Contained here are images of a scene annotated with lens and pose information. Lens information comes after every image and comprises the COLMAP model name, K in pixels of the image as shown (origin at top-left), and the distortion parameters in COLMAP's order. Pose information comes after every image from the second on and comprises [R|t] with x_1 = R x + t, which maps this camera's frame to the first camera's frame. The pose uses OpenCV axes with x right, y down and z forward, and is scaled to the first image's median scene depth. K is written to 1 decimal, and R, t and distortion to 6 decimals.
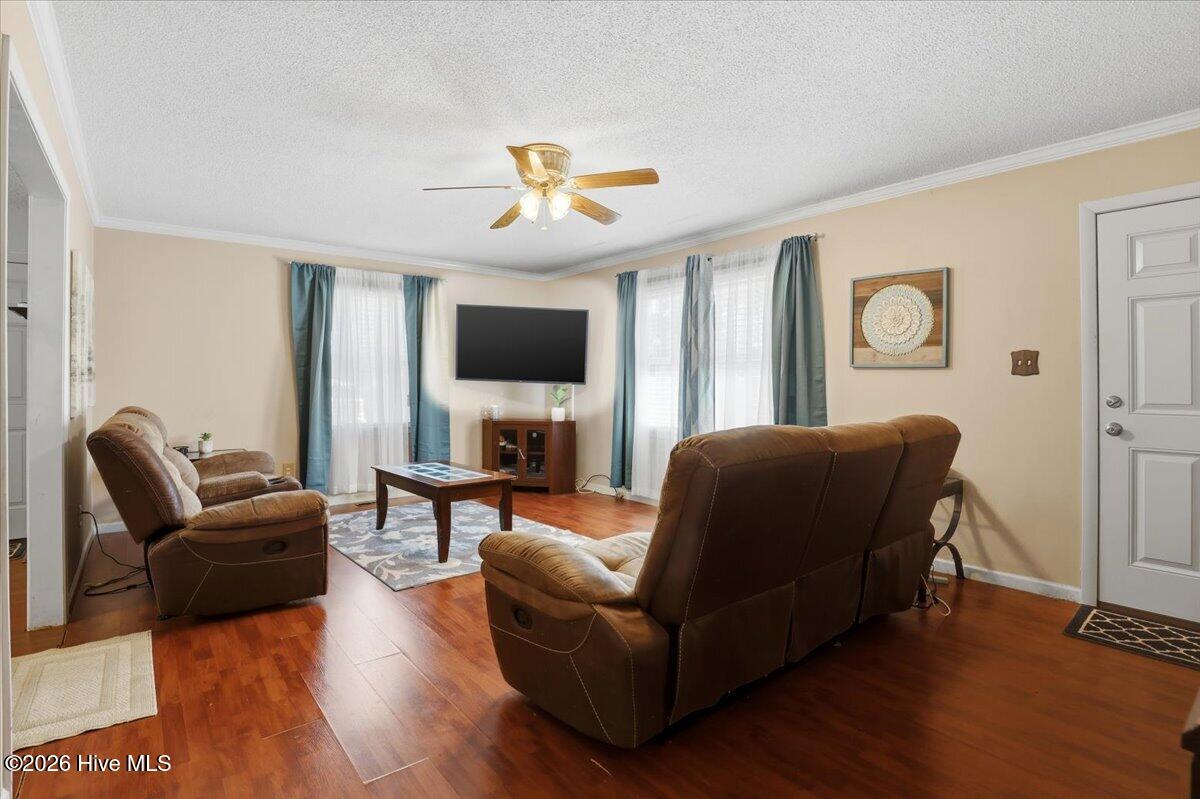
lens RADIAL K [[584.8, 0, 597.6], [0, 584.8, 380.8], [0, 0, 1]] dist [-0.003222, -0.000640]
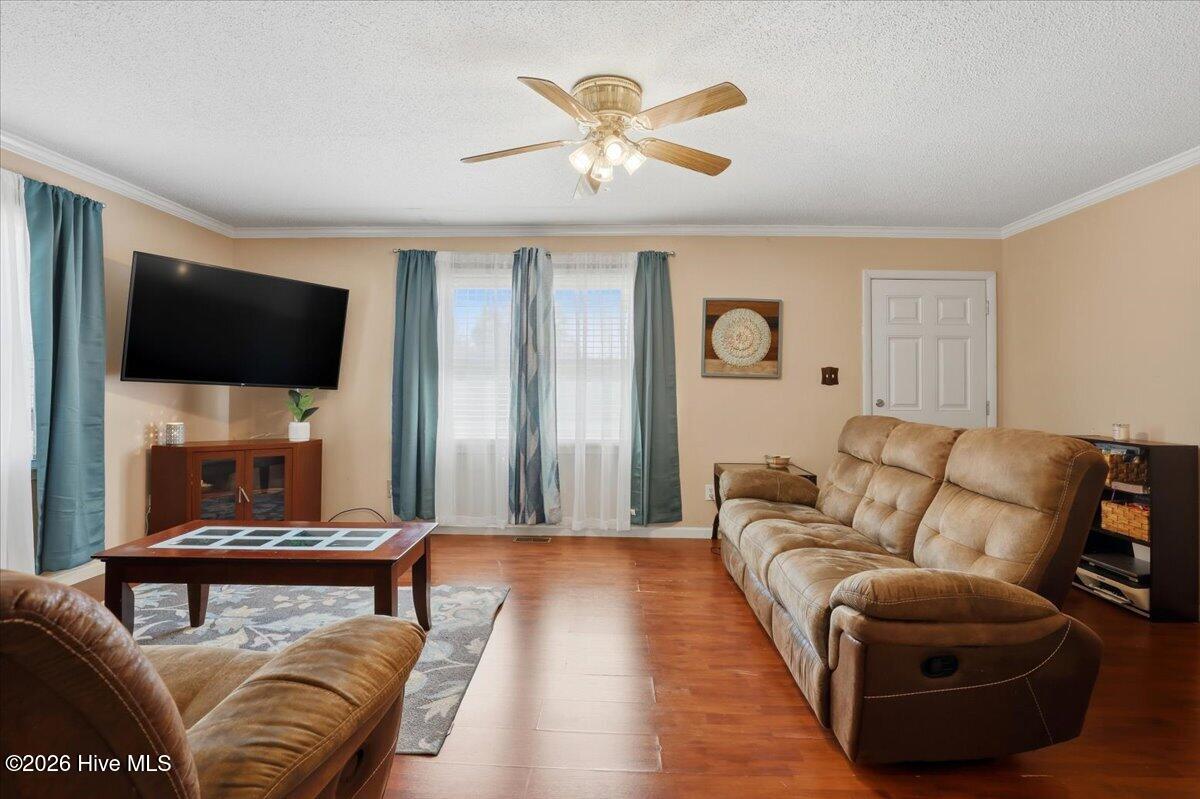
lens RADIAL K [[584.8, 0, 597.6], [0, 584.8, 380.8], [0, 0, 1]] dist [-0.003222, -0.000640]
pose [[0.658410, 0.012698, 0.752552, -0.457310], [-0.009253, 0.999919, -0.008776, -0.001257], [-0.752602, -0.001185, 0.658474, 0.332259]]
